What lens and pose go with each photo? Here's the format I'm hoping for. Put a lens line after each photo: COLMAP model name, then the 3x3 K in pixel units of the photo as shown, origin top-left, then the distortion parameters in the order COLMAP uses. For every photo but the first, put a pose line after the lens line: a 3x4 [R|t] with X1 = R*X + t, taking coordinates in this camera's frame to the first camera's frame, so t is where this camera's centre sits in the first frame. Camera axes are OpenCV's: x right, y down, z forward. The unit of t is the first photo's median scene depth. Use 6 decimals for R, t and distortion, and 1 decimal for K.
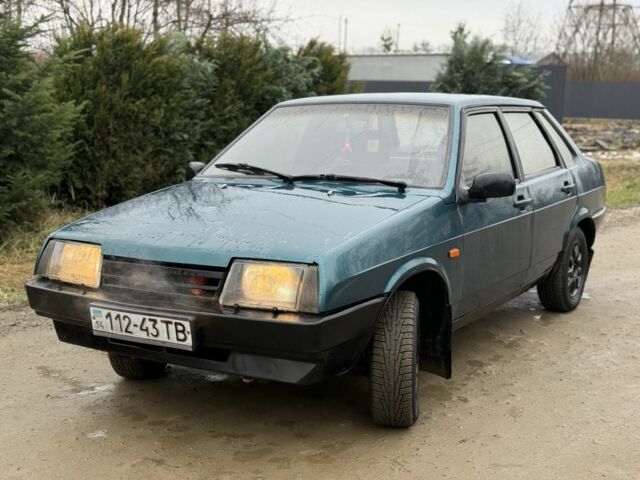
lens RADIAL K [[882.8, 0, 320.0], [0, 882.8, 240.0], [0, 0, 1]] dist [0.128460, -0.045143]
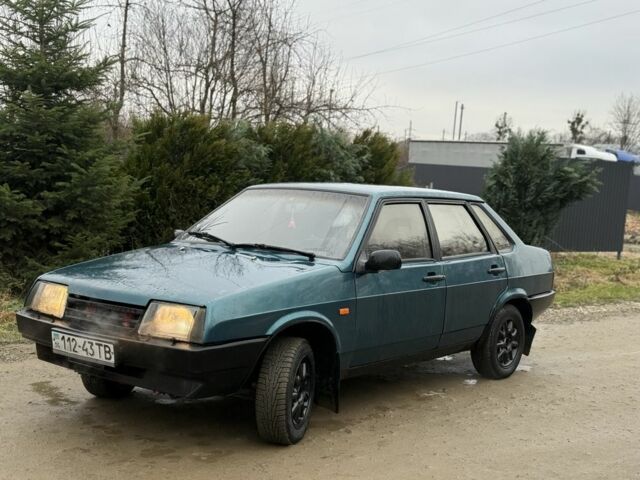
lens RADIAL K [[882.8, 0, 320.0], [0, 882.8, 240.0], [0, 0, 1]] dist [0.128460, -0.045143]
pose [[0.990376, 0.057299, -0.125984, 0.248962], [-0.068258, 0.994086, -0.084463, 0.020793], [0.120399, 0.092249, 0.988430, -0.238155]]
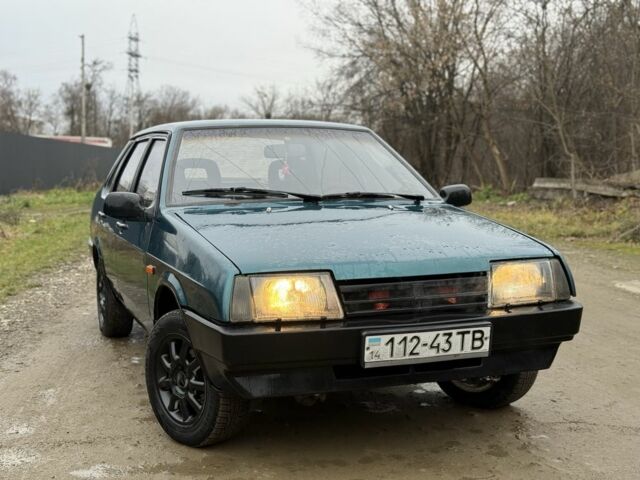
lens RADIAL K [[882.8, 0, 320.0], [0, 882.8, 240.0], [0, 0, 1]] dist [0.128460, -0.045143]
pose [[0.612776, -0.069583, 0.787187, -0.809279], [0.120531, 0.992691, -0.006078, -0.017395], [-0.781011, 0.098604, 0.616684, 0.399224]]
